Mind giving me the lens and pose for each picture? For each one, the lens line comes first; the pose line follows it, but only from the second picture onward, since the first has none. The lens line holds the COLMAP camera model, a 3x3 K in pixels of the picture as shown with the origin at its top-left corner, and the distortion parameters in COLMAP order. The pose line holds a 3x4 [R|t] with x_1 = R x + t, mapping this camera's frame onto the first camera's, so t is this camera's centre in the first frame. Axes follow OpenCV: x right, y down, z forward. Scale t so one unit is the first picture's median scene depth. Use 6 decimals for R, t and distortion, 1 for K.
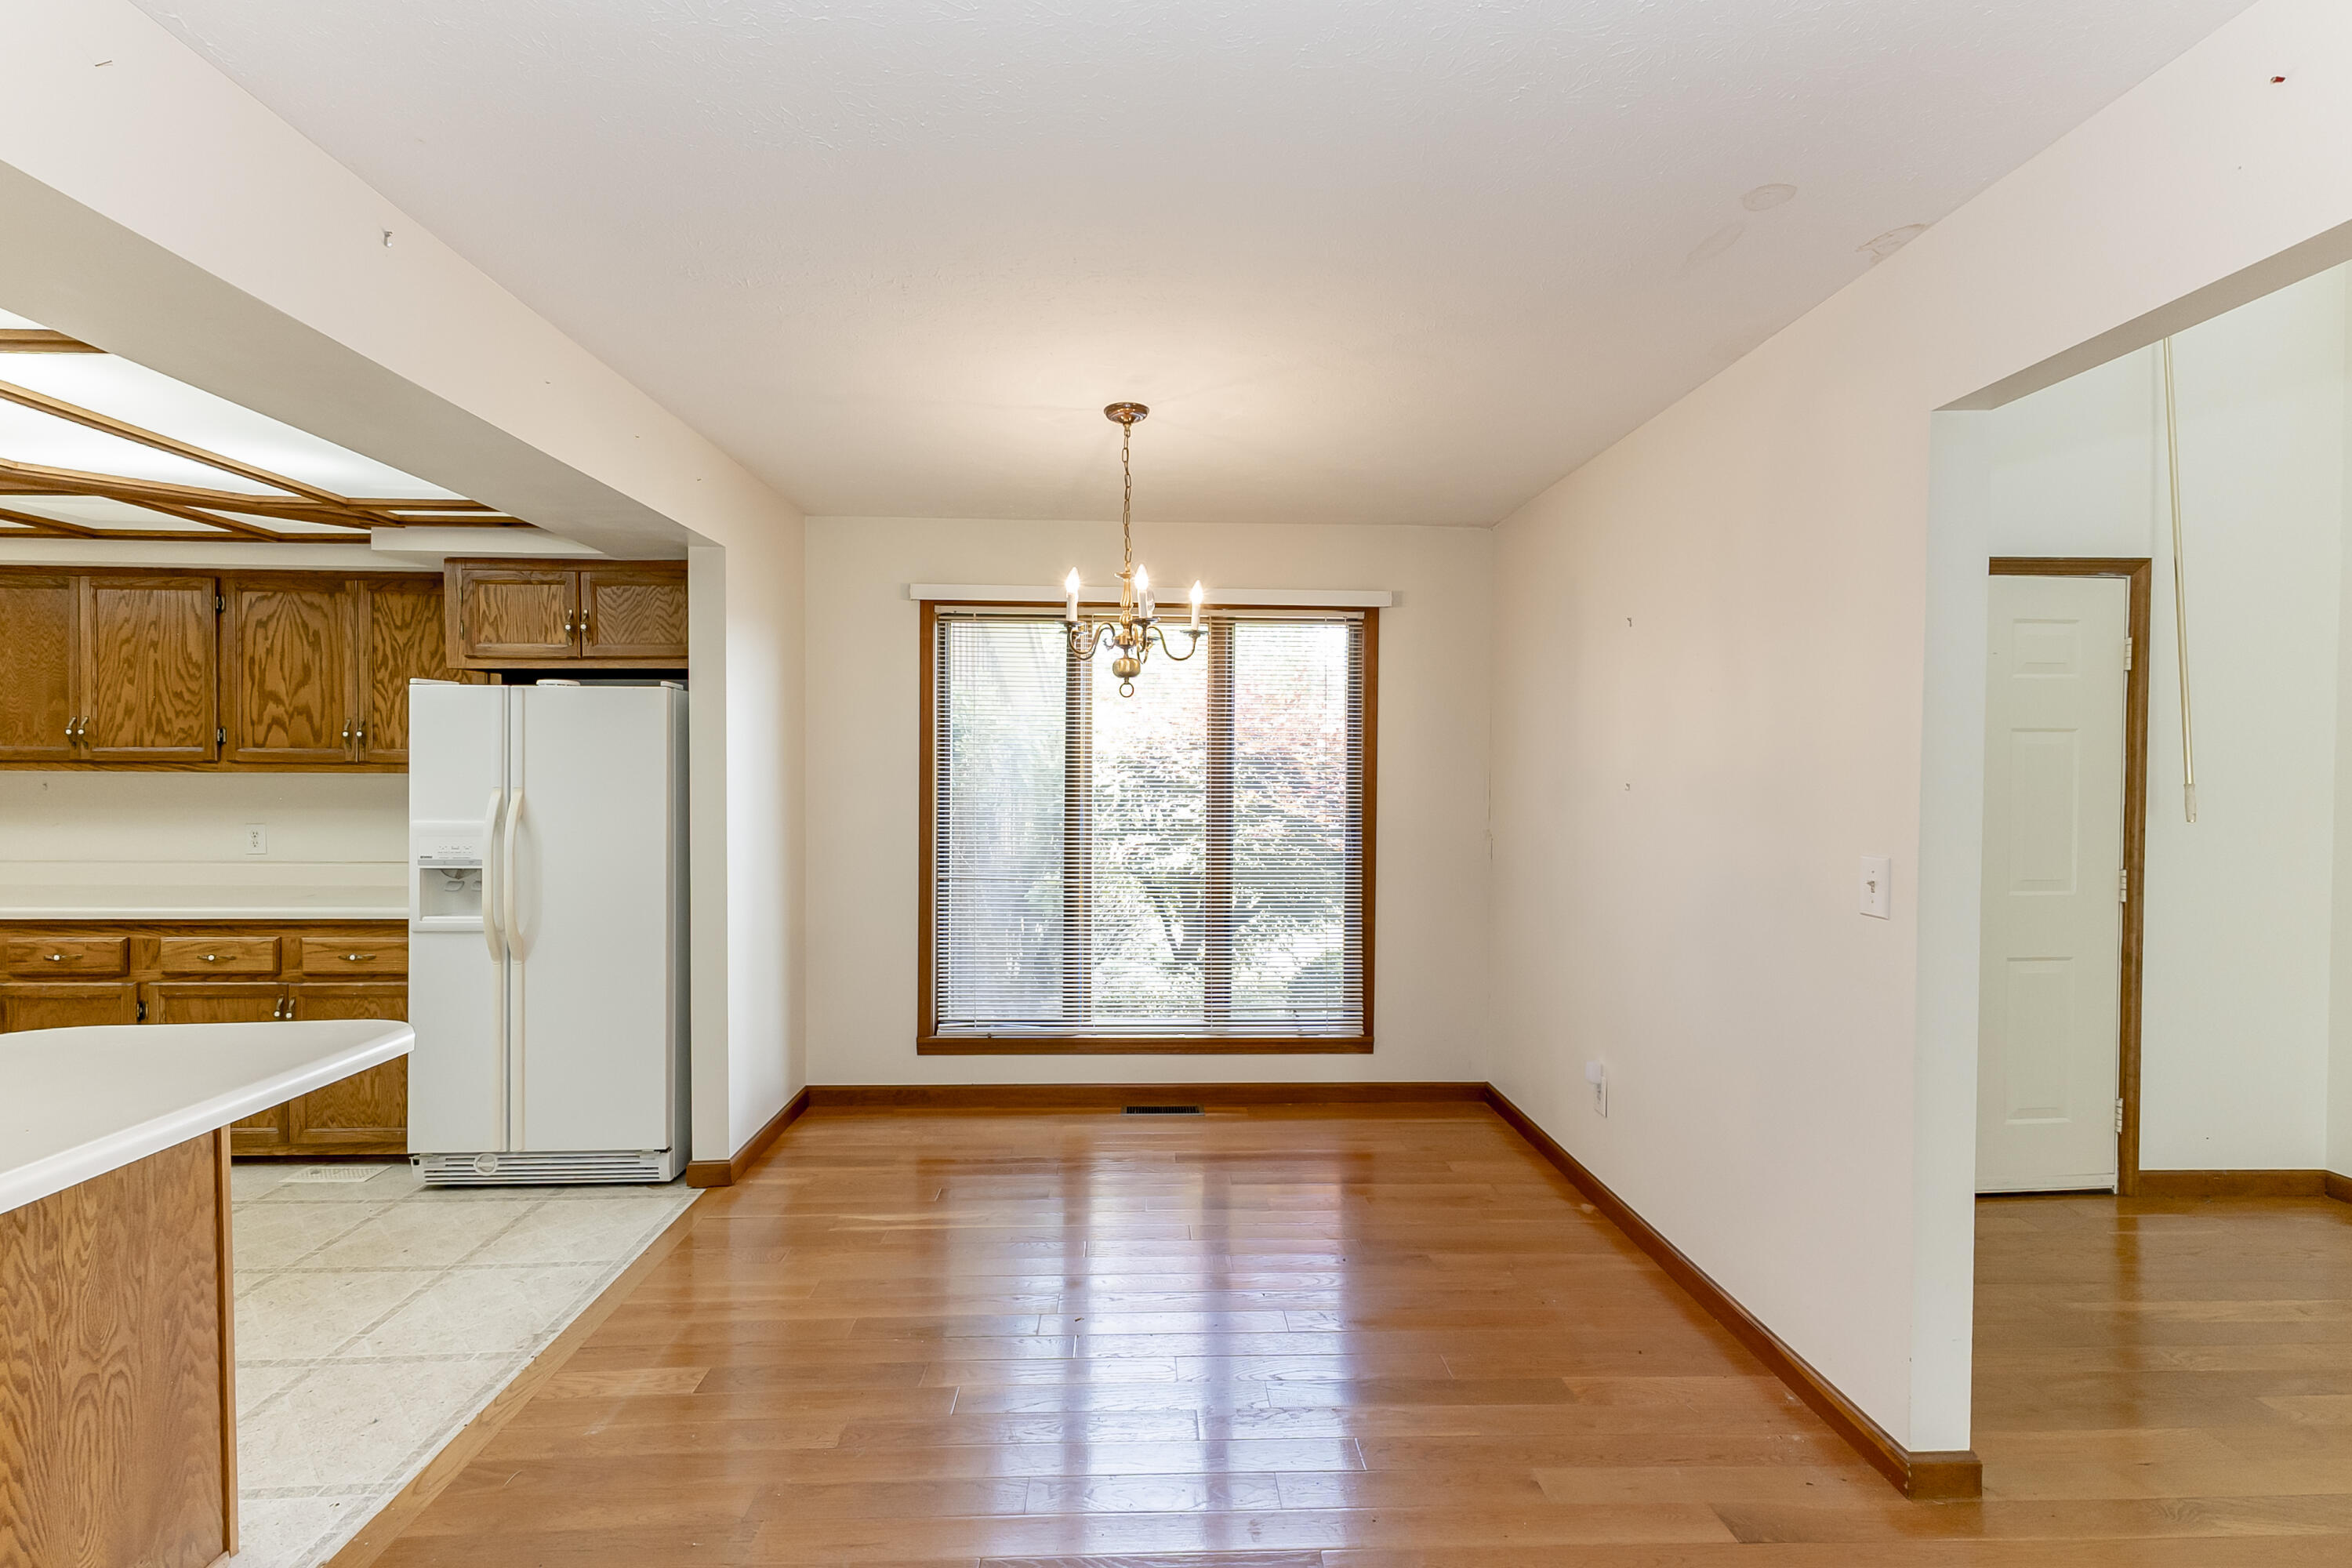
lens RADIAL K [[1086.3, 0, 1233.0], [0, 1086.3, 781.3], [0, 0, 1]] dist [0.002351, -0.000252]
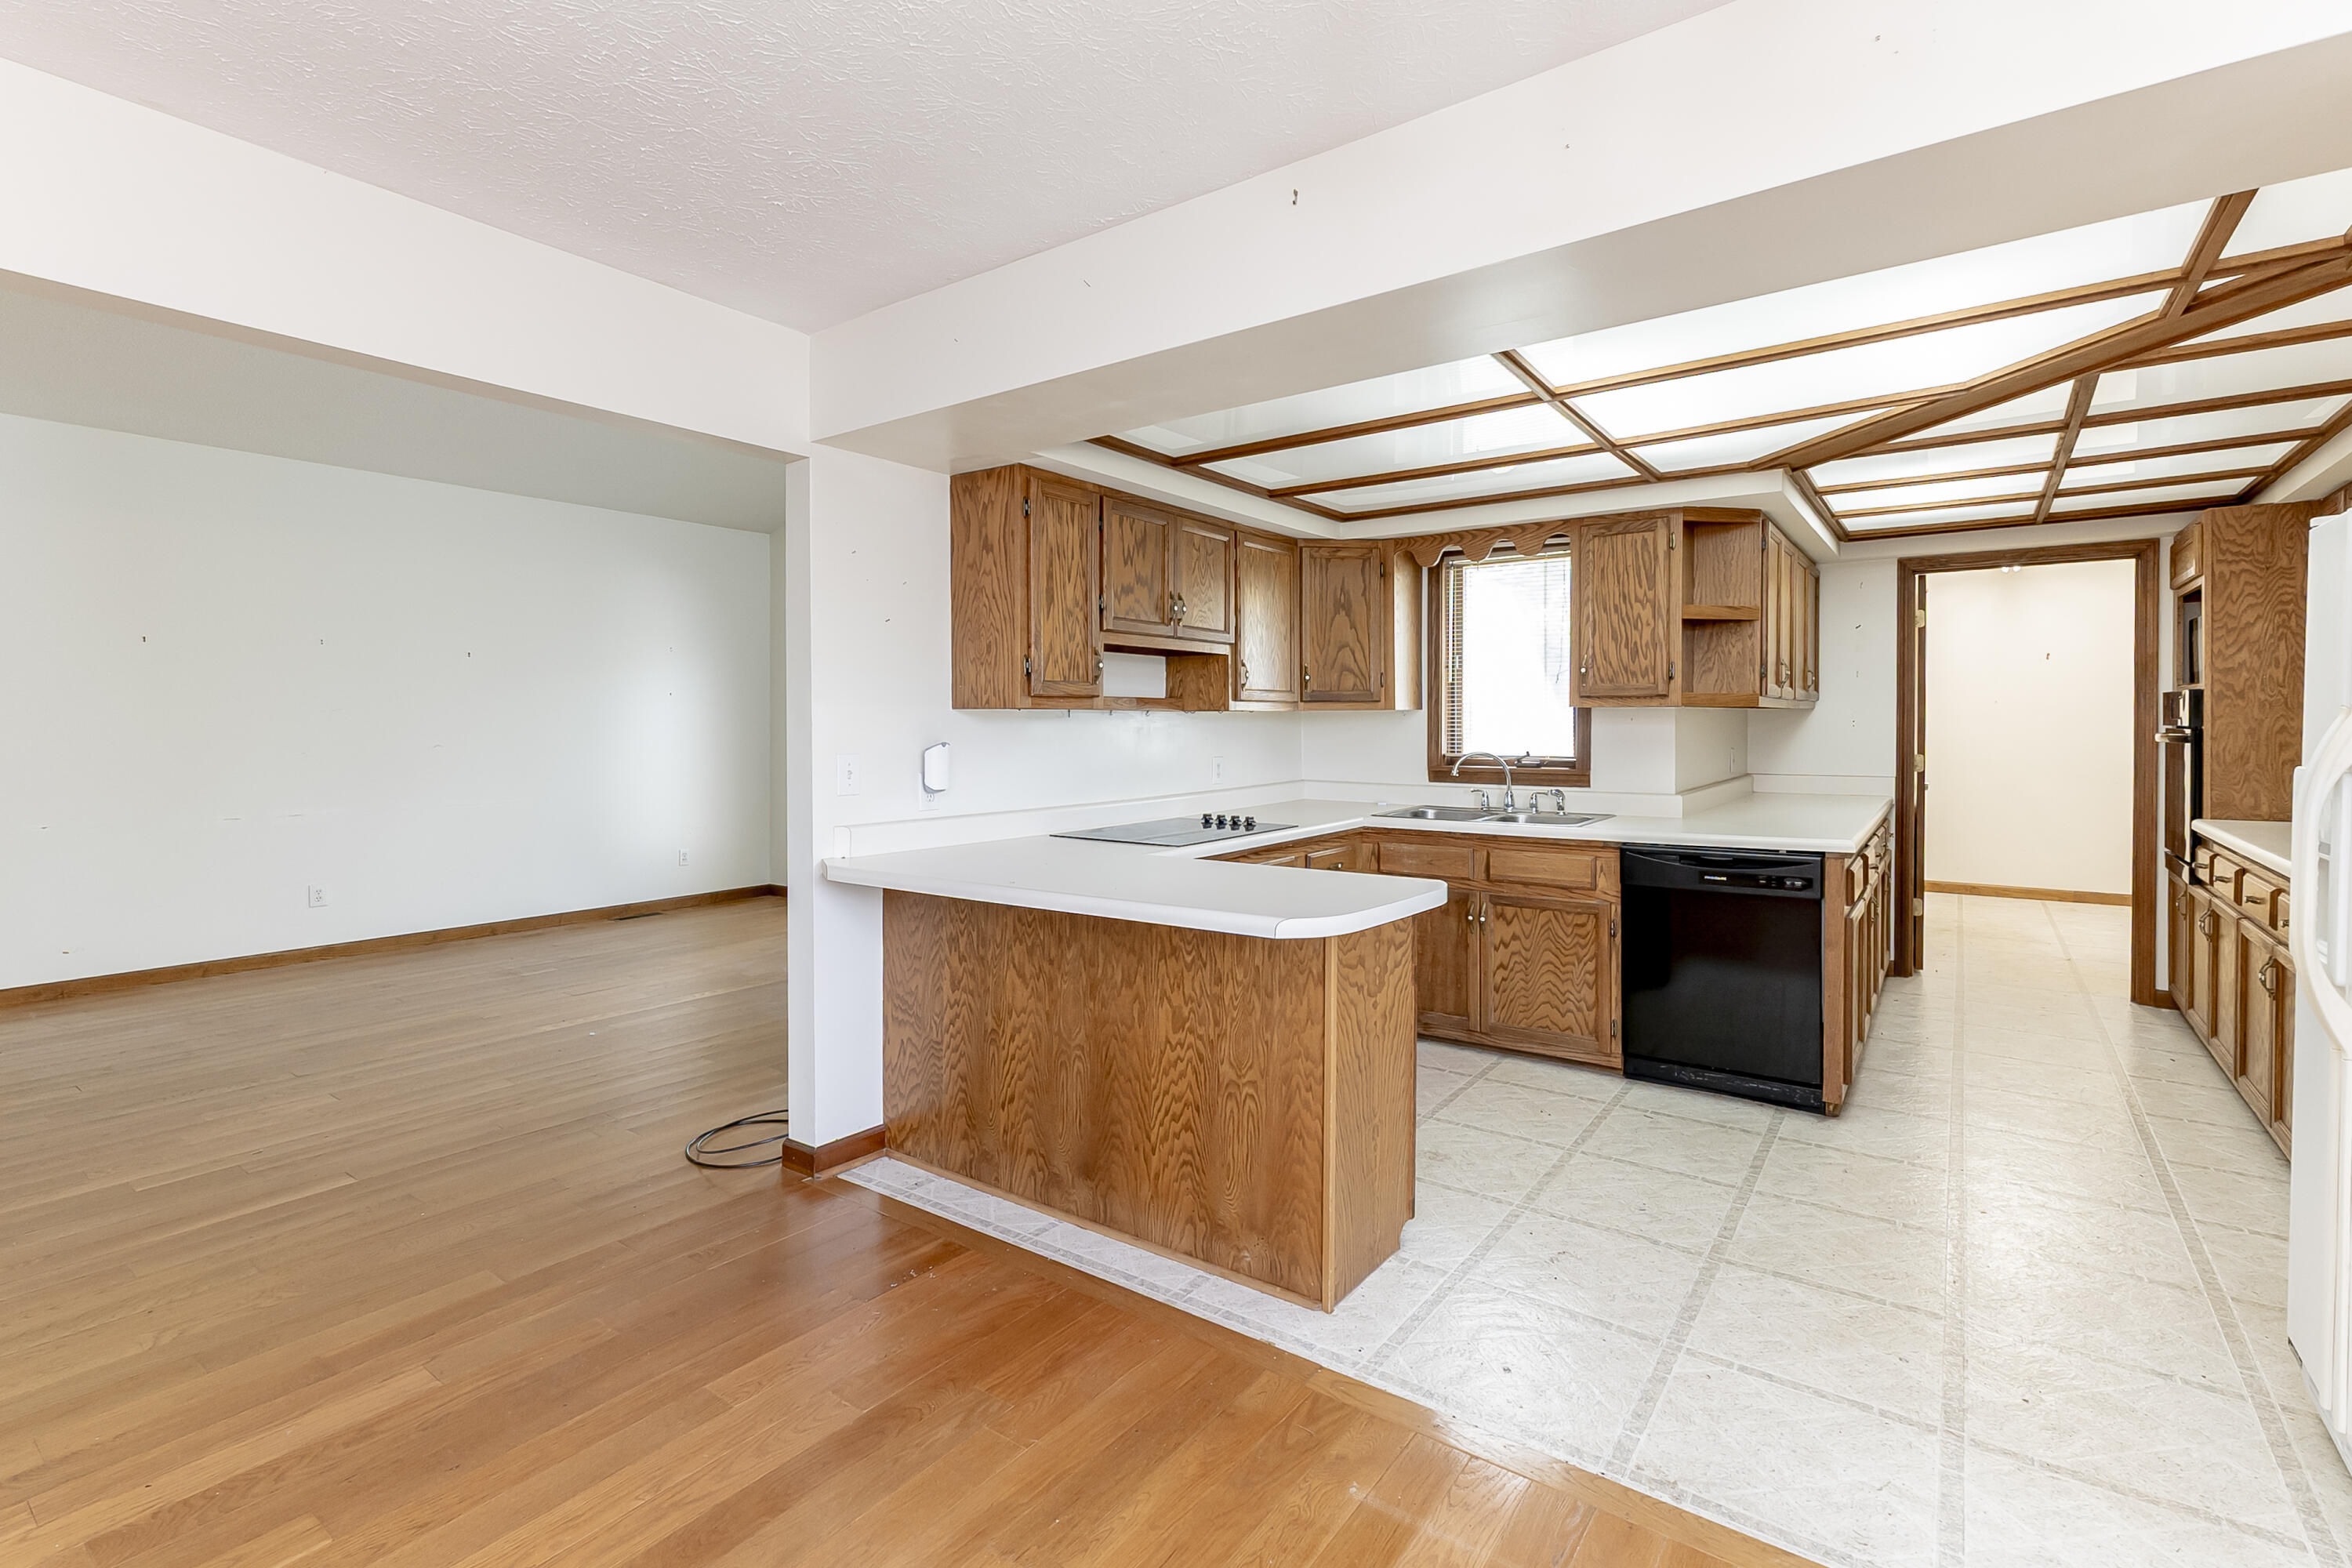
lens RADIAL K [[1025.8, 0, 1167.2], [0, 1025.8, 731.9], [0, 0, 1]] dist [0.001888, 0.000232]
pose [[-0.652179, 0.002674, -0.758060, 0.050146], [-0.008100, 0.999912, 0.010496, 0.016206], [0.758022, 0.012985, -0.652100, 0.844076]]
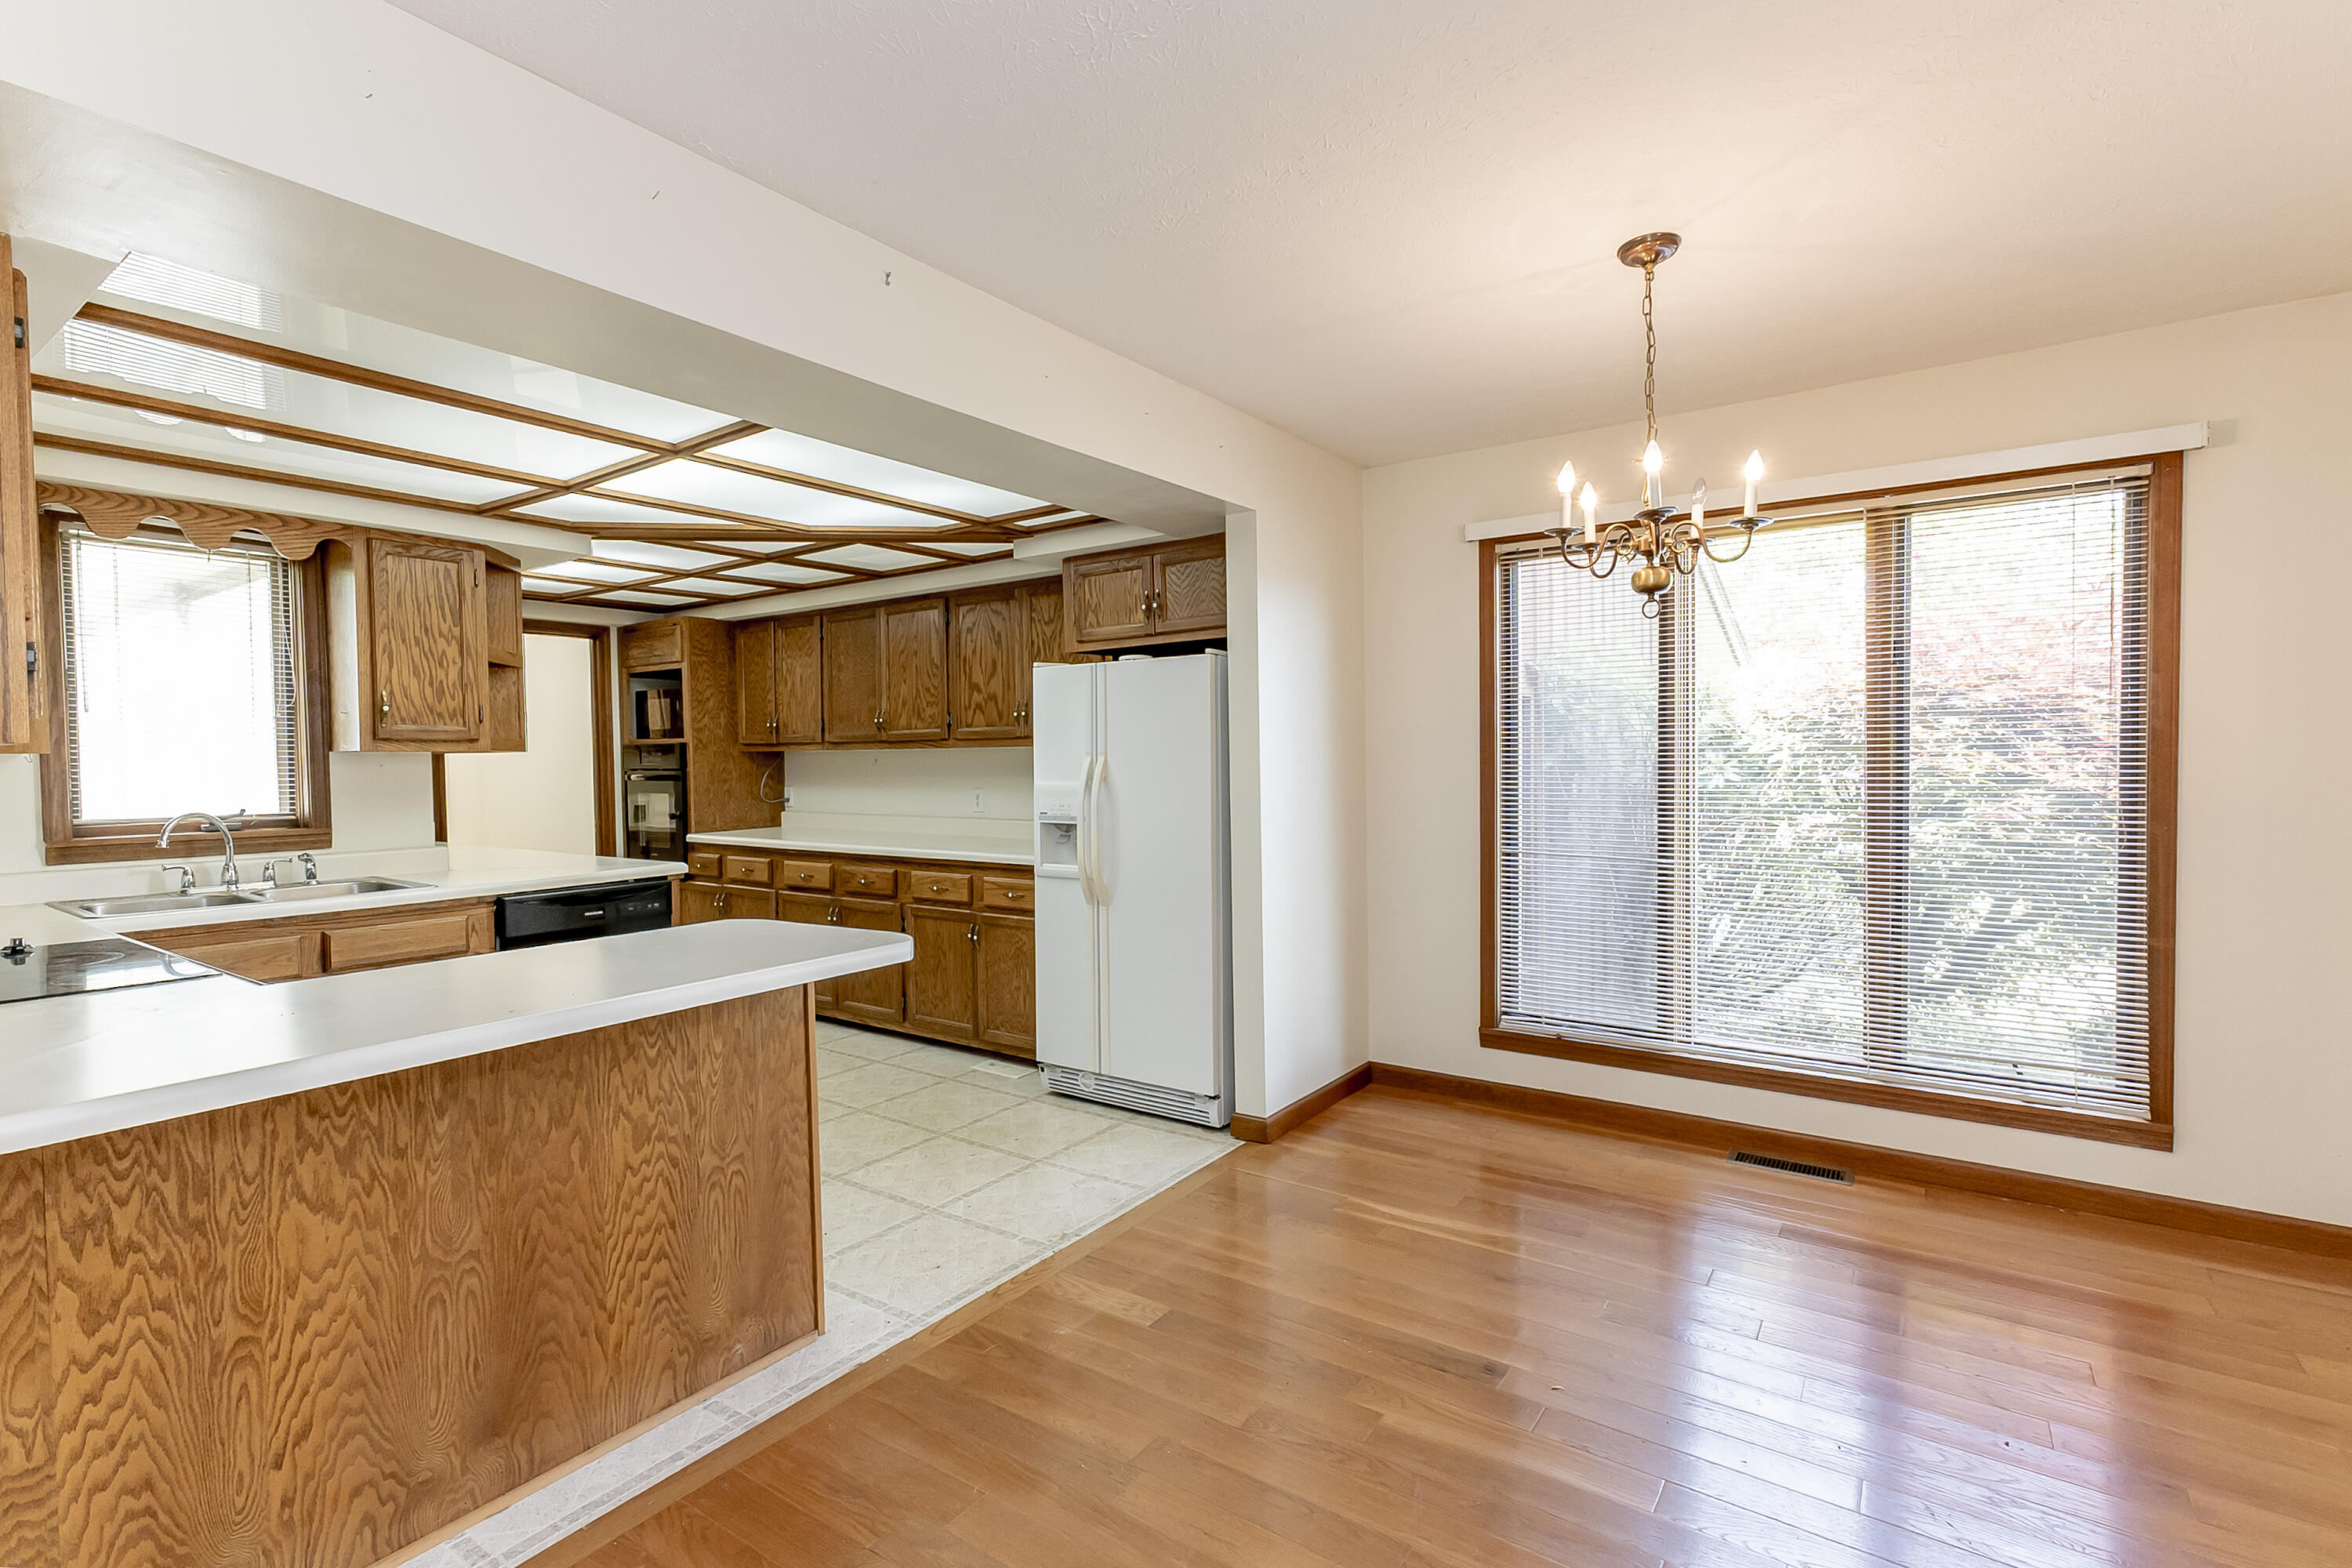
lens RADIAL K [[1138.9, 0, 1131.9], [0, 1138.9, 784.0], [0, 0, 1]] dist [0.002813, 0.000634]
pose [[0.758901, -0.001125, -0.651205, 0.127503], [0.011500, 0.999866, 0.011674, 0.023162], [0.651104, -0.016348, 0.758812, 0.116456]]
